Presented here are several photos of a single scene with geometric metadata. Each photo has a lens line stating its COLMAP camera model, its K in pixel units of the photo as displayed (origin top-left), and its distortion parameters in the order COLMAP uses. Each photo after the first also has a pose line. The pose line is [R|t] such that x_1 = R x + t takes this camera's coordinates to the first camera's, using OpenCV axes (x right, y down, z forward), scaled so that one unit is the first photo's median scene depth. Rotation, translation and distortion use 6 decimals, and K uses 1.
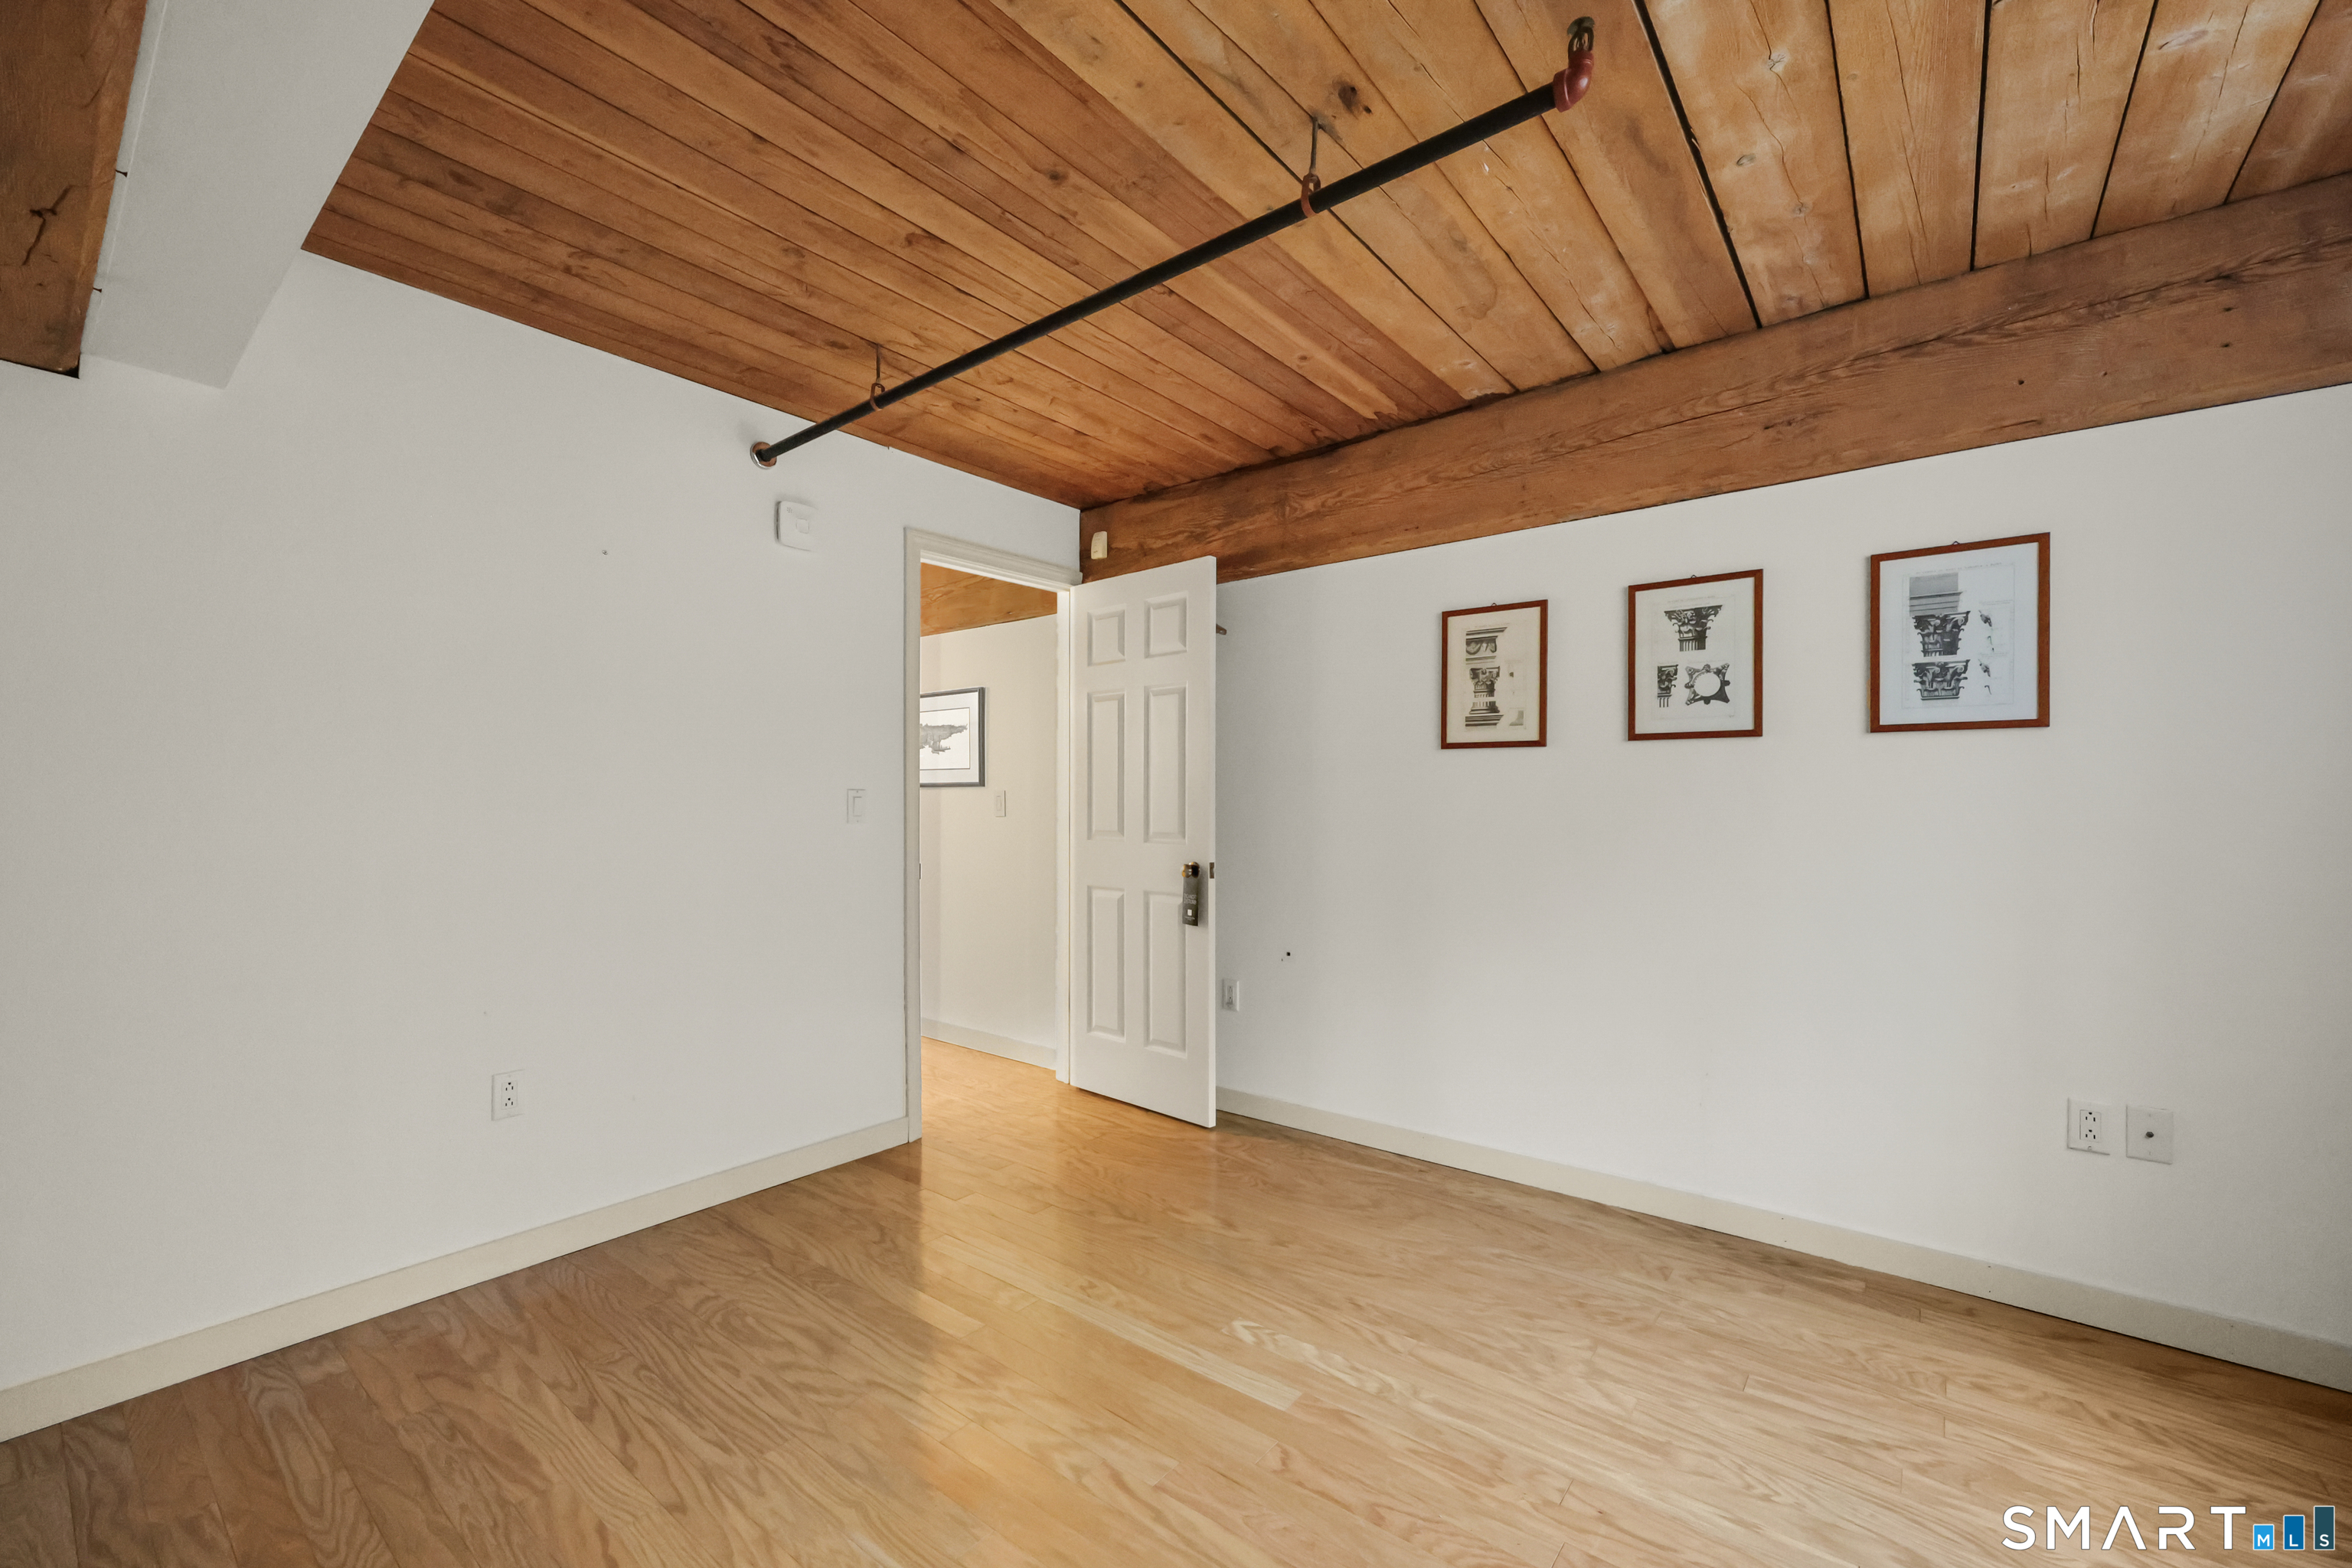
lens RADIAL K [[954.4, 0, 1191.9], [0, 954.4, 803.7], [0, 0, 1]] dist [0.000021, 0.000644]
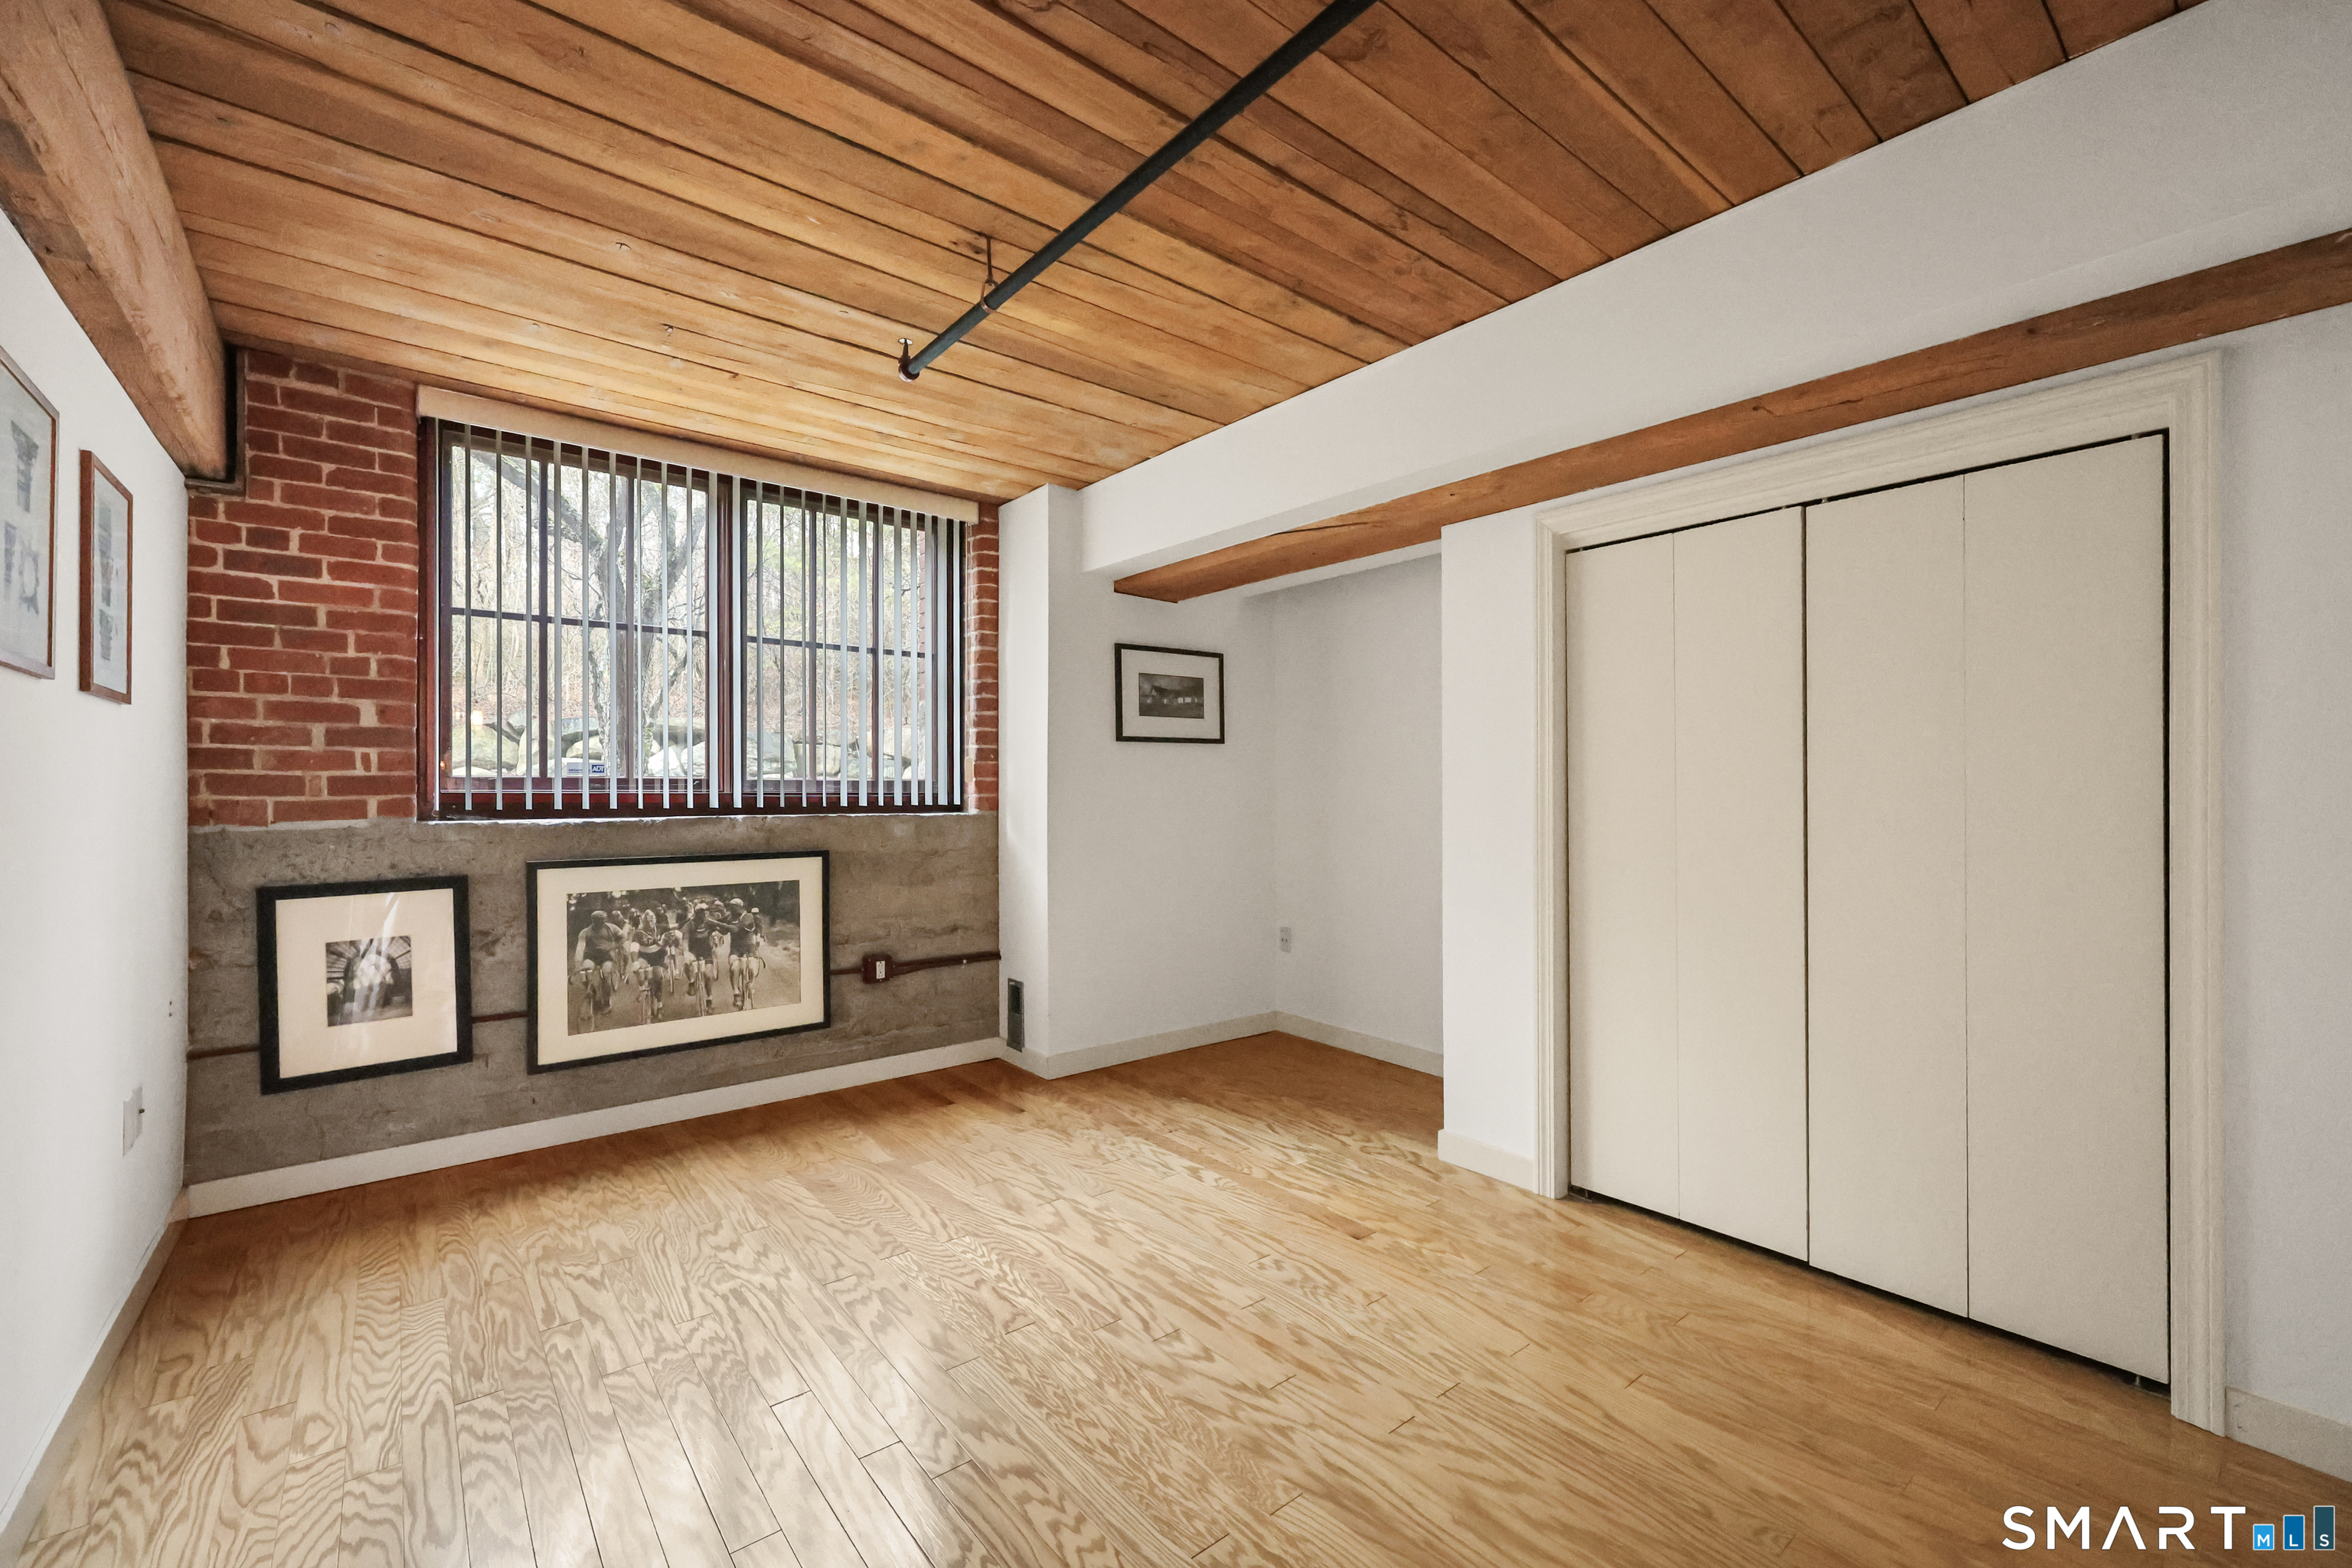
lens RADIAL K [[954.4, 0, 1177.7], [0, 954.4, 785.3], [0, 0, 1]] dist [0.000021, 0.000644]
pose [[-0.975529, 0.004380, 0.219827, -0.321763], [0.002965, 0.999973, -0.006766, 0.004217], [-0.219851, -0.005949, -0.975515, 1.798678]]
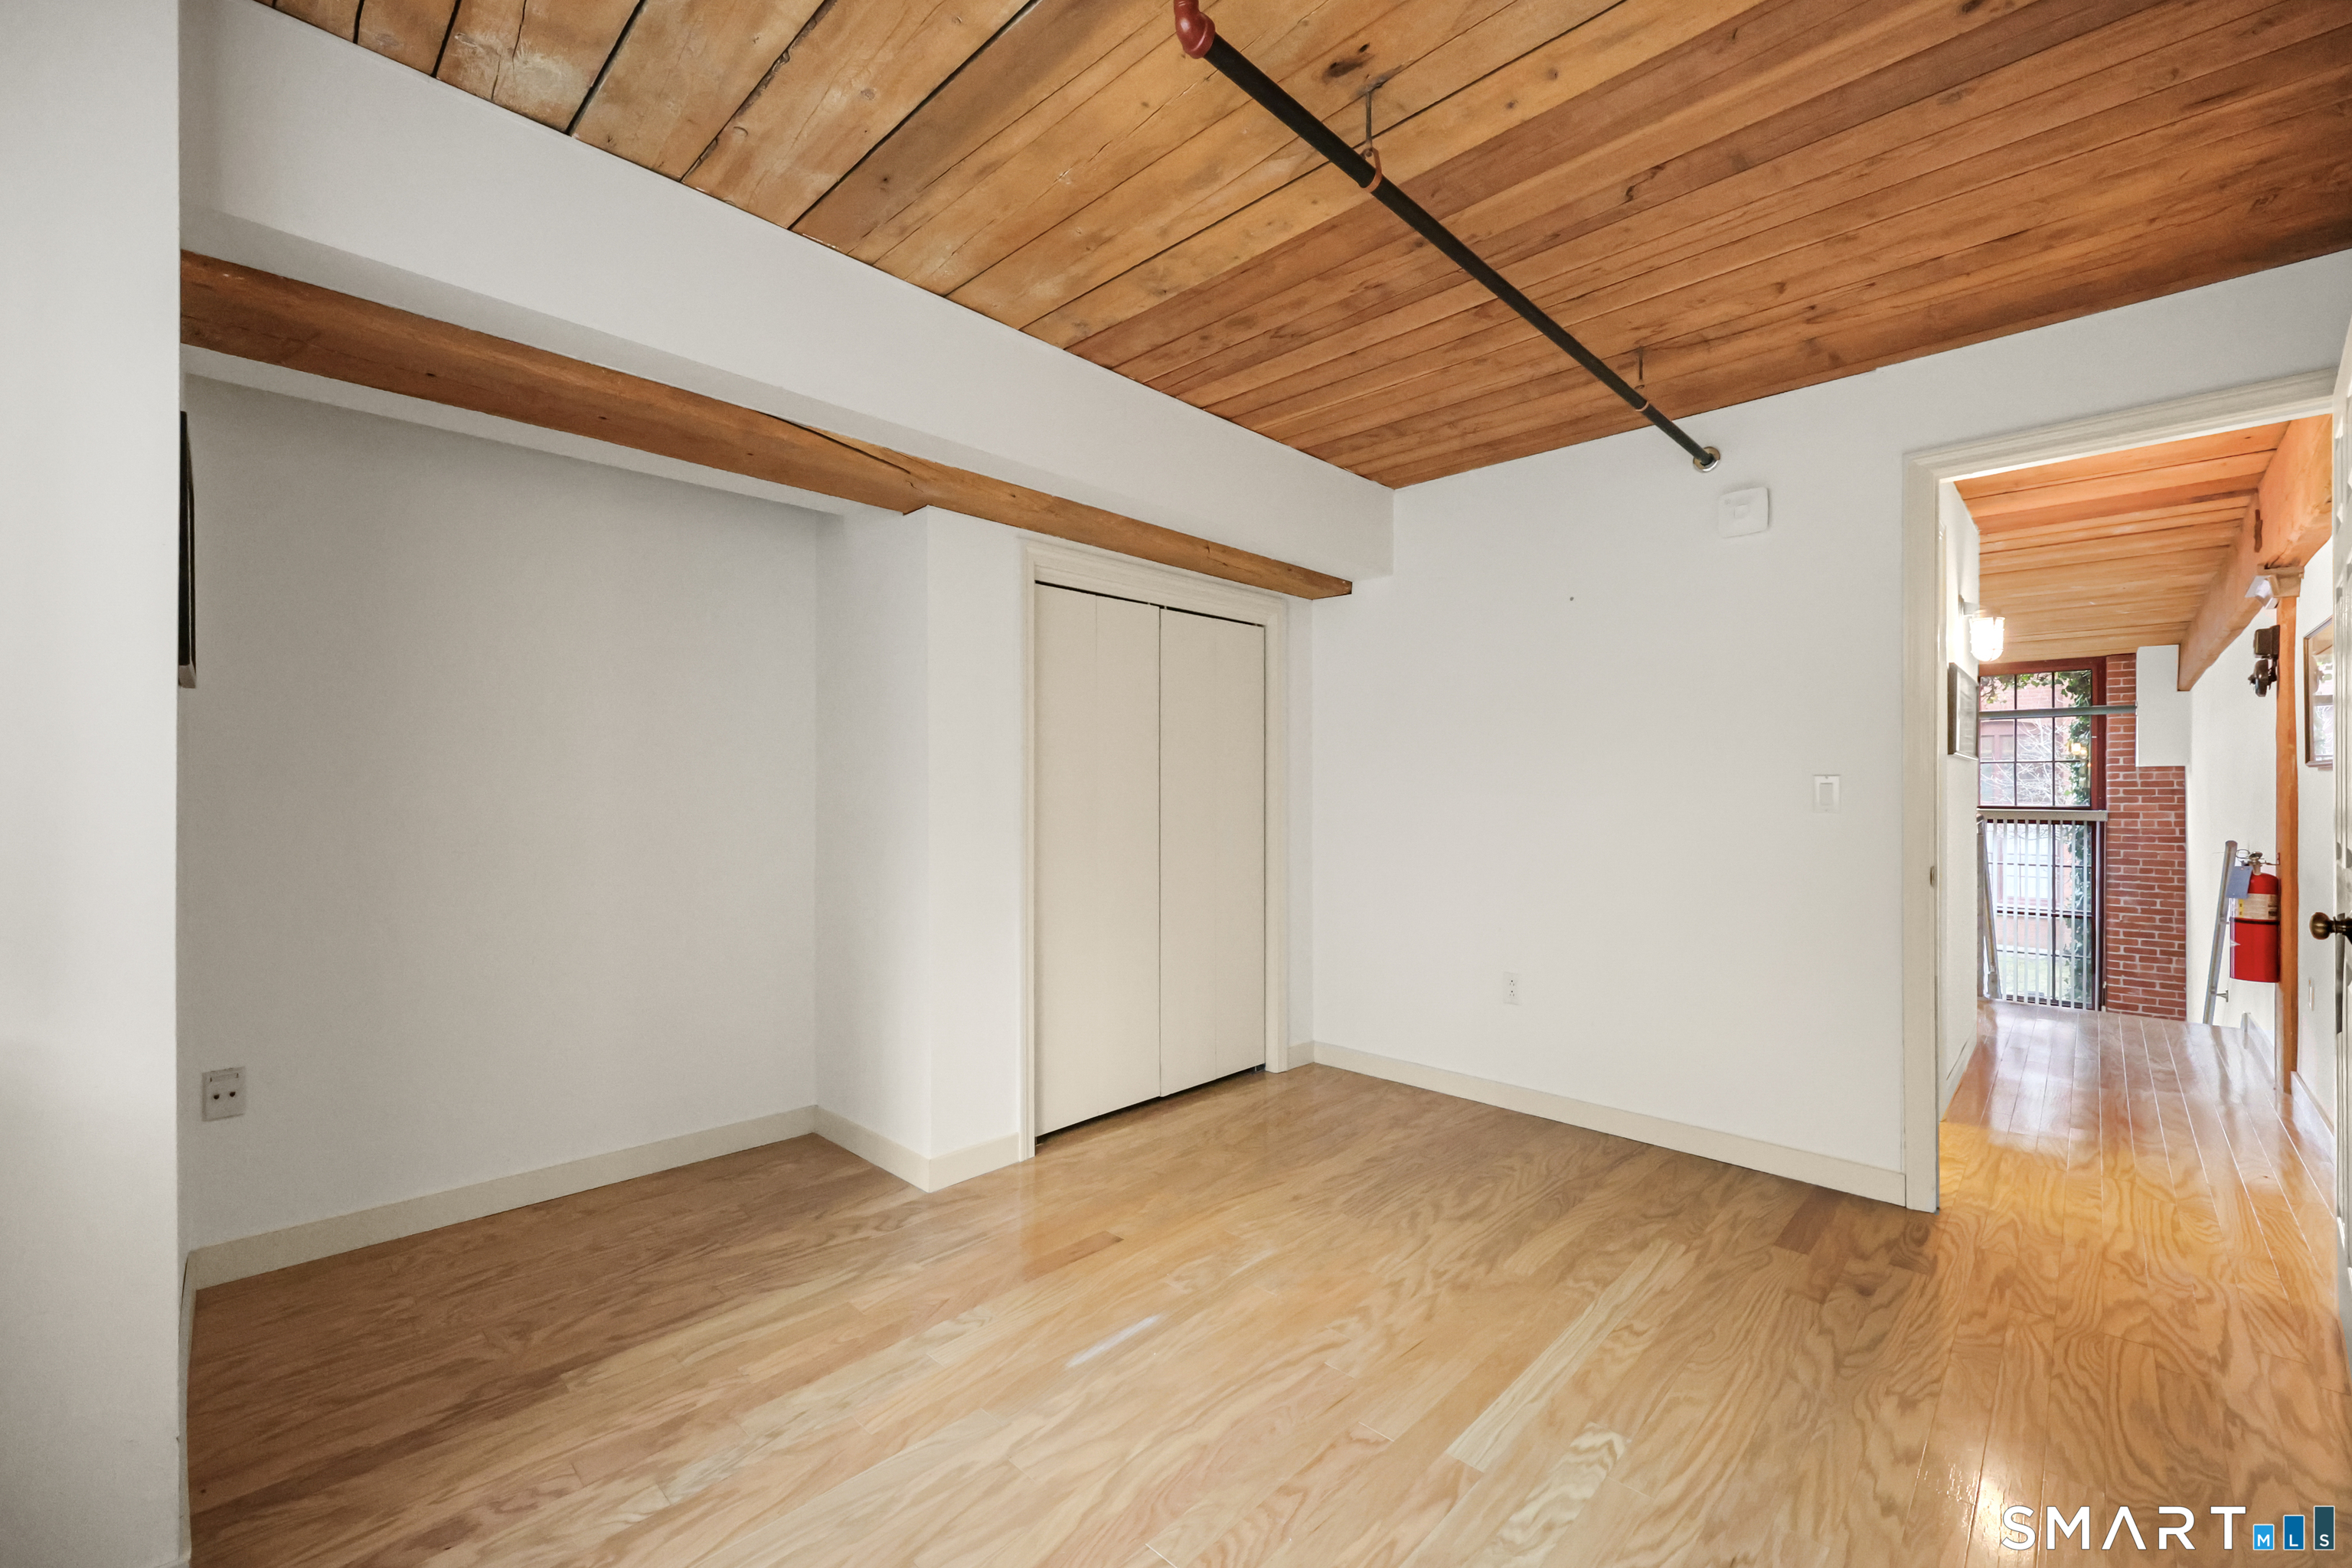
lens RADIAL K [[954.4, 0, 1181.8], [0, 954.4, 793.3], [0, 0, 1]] dist [0.000021, 0.000644]
pose [[-0.103692, 0.004894, -0.994597, 0.932918], [-0.001296, 0.999986, 0.005056, -0.003159], [0.994609, 0.001814, -0.103685, 0.758077]]
